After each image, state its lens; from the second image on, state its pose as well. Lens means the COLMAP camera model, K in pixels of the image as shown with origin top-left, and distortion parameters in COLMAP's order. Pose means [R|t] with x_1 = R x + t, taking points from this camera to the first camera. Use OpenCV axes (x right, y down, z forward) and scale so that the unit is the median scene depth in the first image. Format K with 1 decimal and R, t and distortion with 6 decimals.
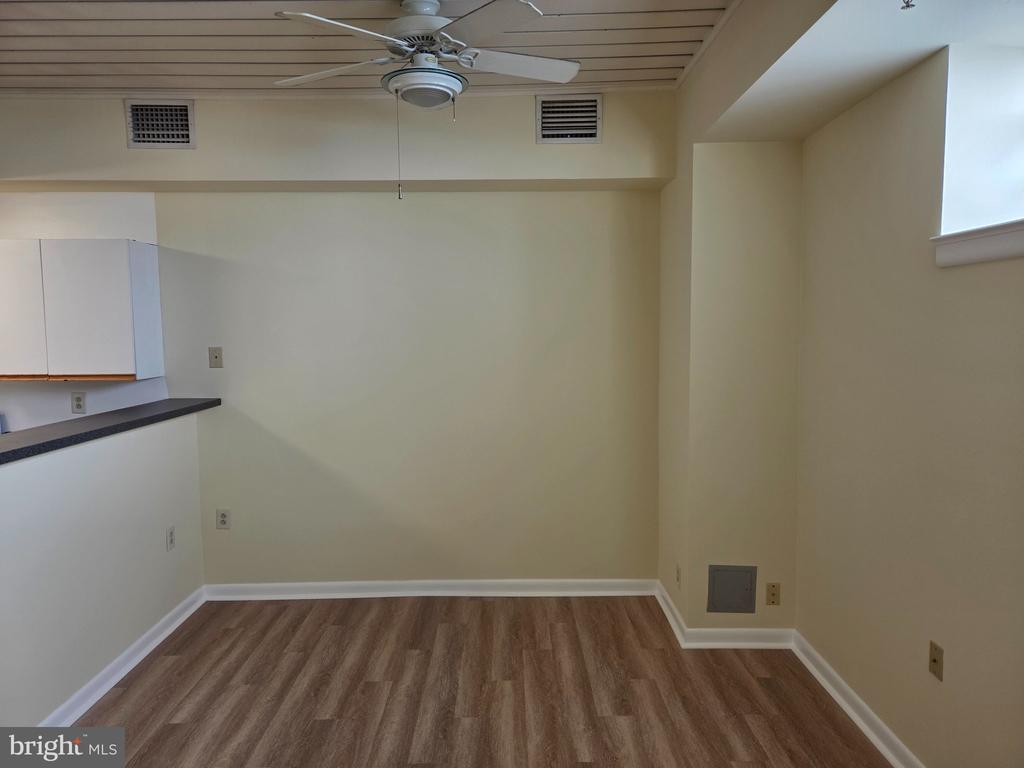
lens RADIAL K [[690.2, 0, 511.5], [0, 690.2, 382.0], [0, 0, 1]] dist [0.067760, -0.055069]
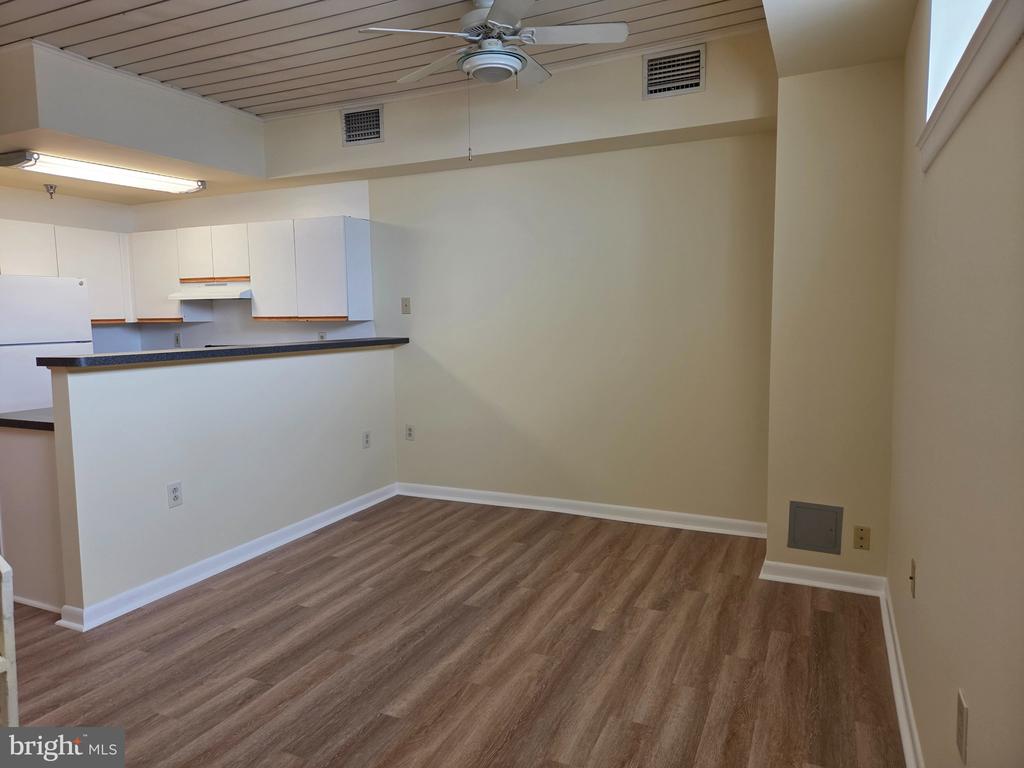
lens RADIAL K [[690.2, 0, 505.1], [0, 690.2, 378.5], [0, 0, 1]] dist [0.067760, -0.055069]
pose [[0.903929, 0.034874, -0.426258, 0.334771], [-0.027775, 0.999353, 0.022861, 0.075305], [0.426779, -0.008825, 0.904313, -0.083834]]
